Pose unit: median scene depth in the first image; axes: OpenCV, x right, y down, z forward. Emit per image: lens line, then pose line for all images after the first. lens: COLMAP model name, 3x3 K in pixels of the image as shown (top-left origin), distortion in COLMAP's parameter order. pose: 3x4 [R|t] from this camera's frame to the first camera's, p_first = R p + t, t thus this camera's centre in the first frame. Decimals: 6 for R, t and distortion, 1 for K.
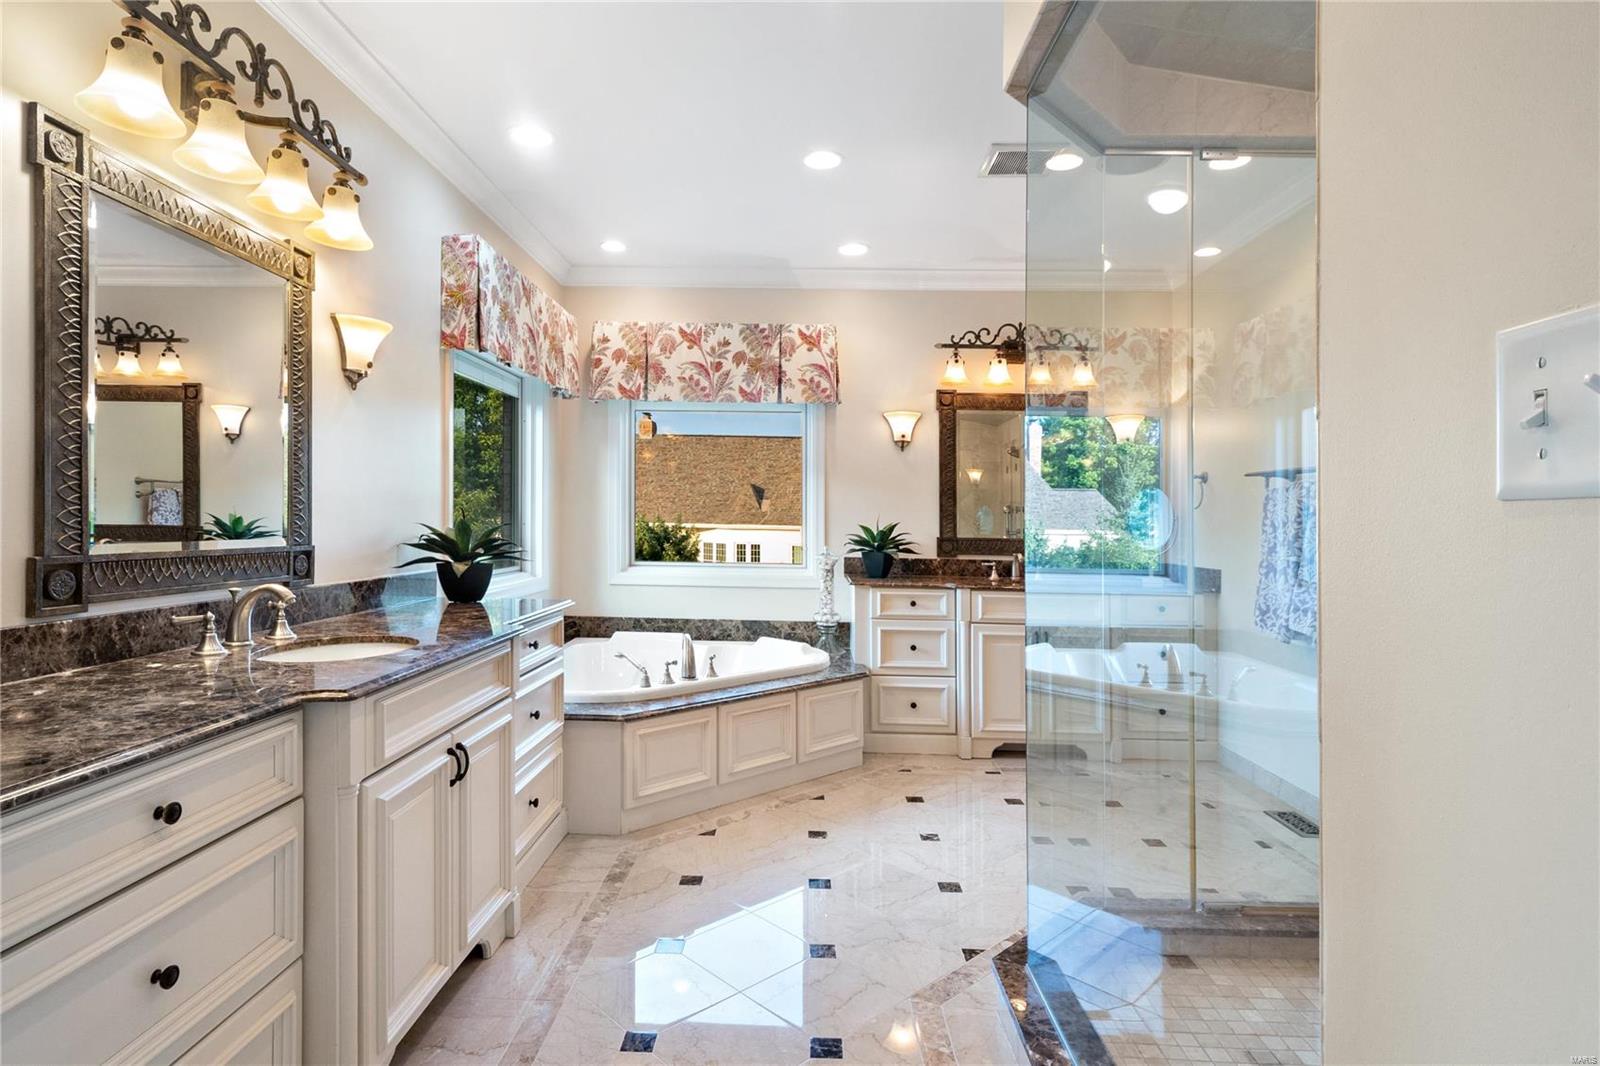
lens RADIAL K [[779.7, 0, 774.8], [0, 779.7, 521.5], [0, 0, 1]] dist [-0.001971, -0.012090]
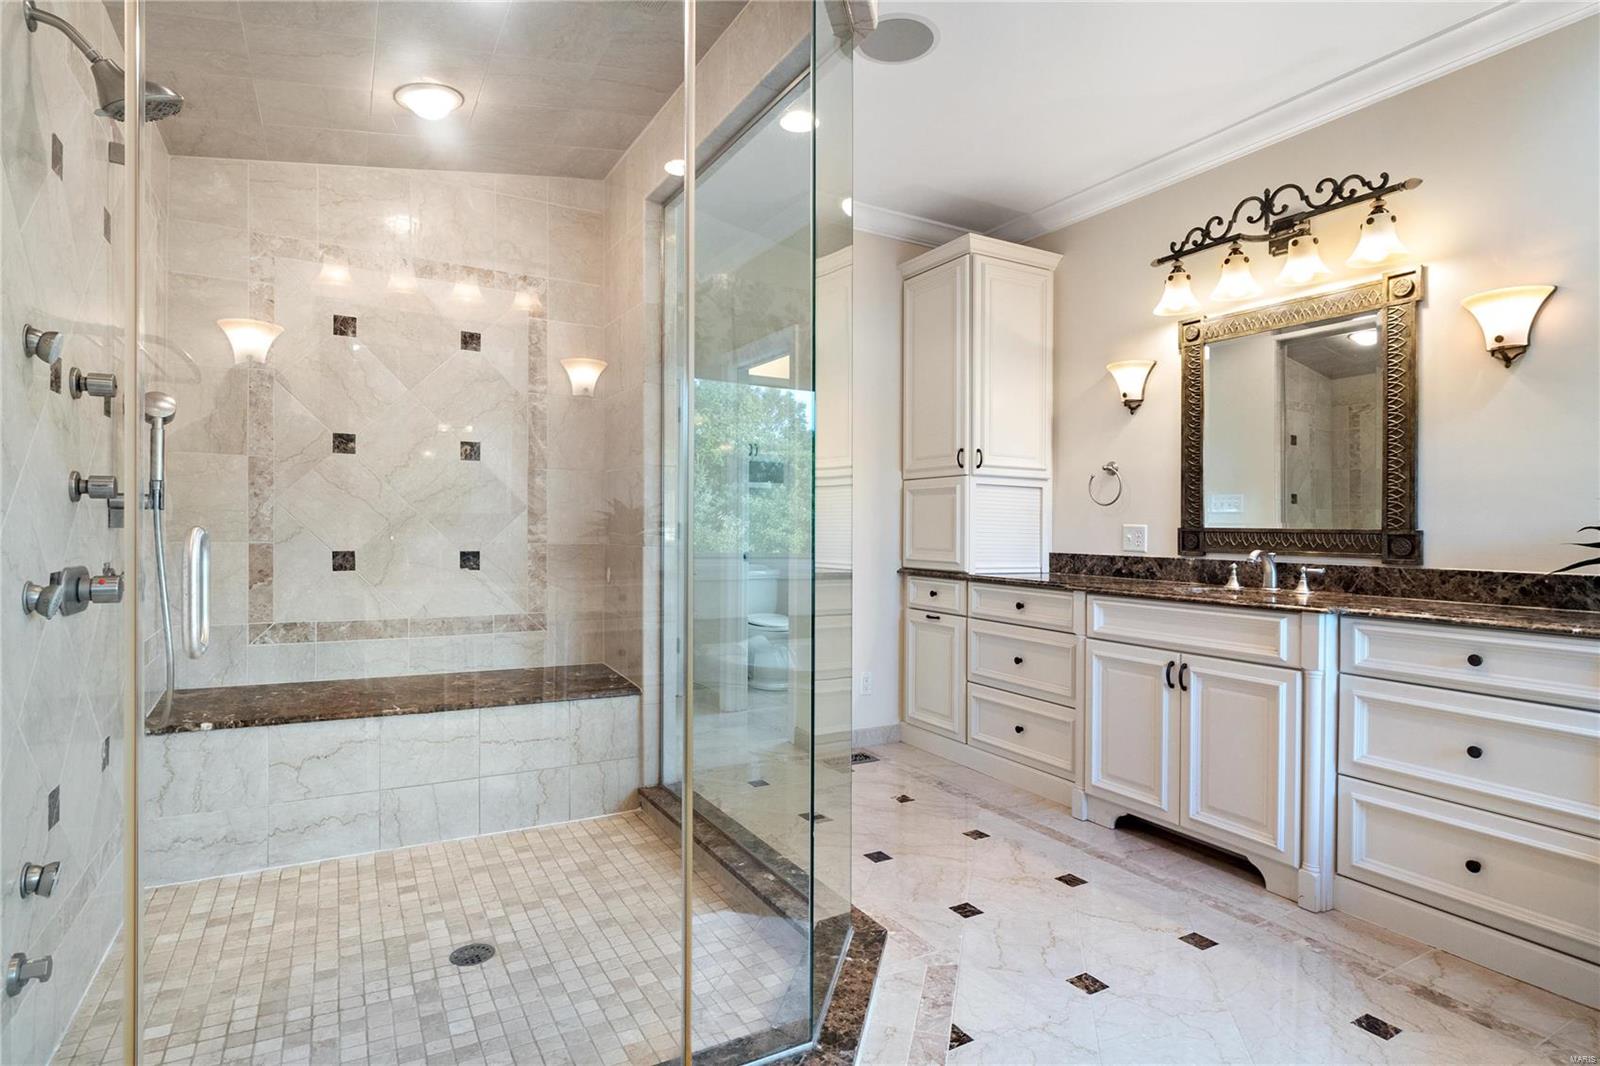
lens RADIAL K [[779.7, 0, 774.8], [0, 779.7, 521.5], [0, 0, 1]] dist [-0.001971, -0.012090]
pose [[-0.819689, -0.003671, -0.572796, 0.792952], [-0.005585, 0.999983, 0.001584, 0.020626], [0.572781, 0.004498, -0.819696, 1.379330]]
